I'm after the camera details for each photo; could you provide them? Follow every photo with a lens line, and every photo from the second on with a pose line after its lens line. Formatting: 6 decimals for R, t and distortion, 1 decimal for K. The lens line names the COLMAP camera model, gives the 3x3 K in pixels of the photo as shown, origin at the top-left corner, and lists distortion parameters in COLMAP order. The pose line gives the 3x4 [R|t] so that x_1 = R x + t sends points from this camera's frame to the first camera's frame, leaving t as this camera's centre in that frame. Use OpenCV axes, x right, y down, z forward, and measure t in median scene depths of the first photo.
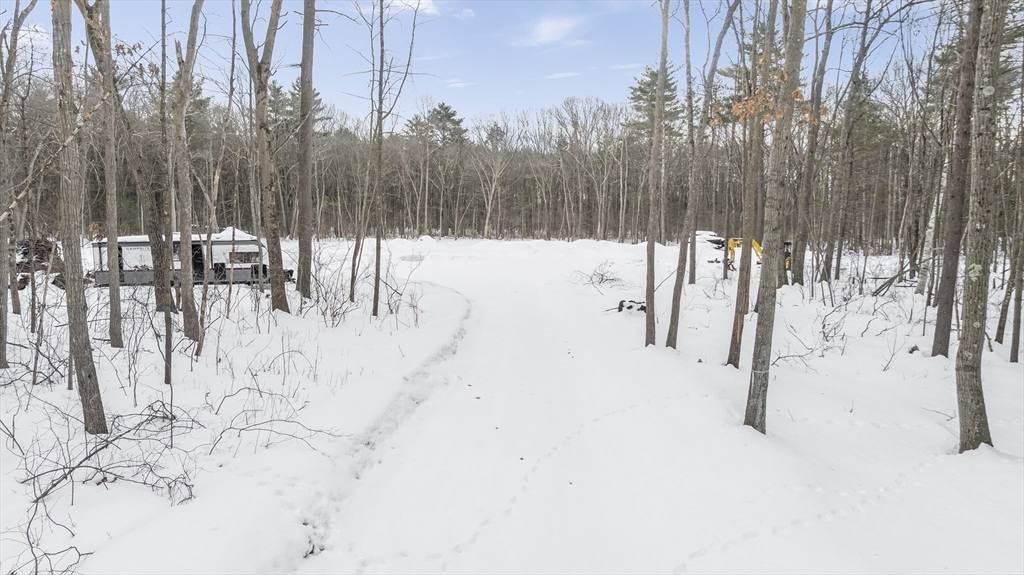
lens RADIAL K [[720.2, 0, 510.0], [0, 720.2, 291.6], [0, 0, 1]] dist [-0.024324, 0.014773]
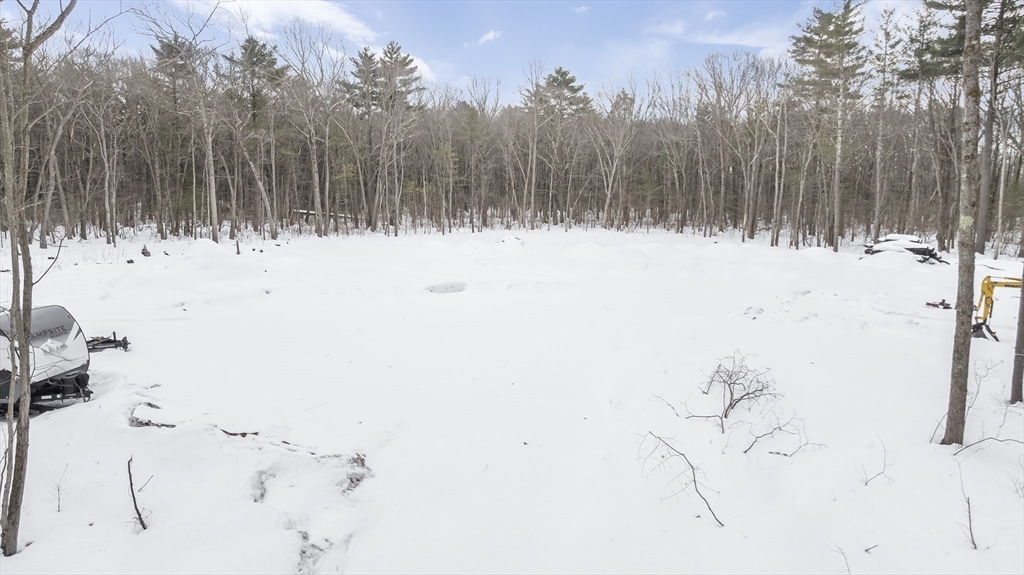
lens RADIAL K [[720.2, 0, 510.0], [0, 720.2, 291.6], [0, 0, 1]] dist [-0.024324, 0.014773]
pose [[0.980668, 0.023282, -0.194289, 0.023392], [-0.016114, 0.999133, 0.038394, -0.031461], [0.195014, -0.034521, 0.980193, 0.160157]]
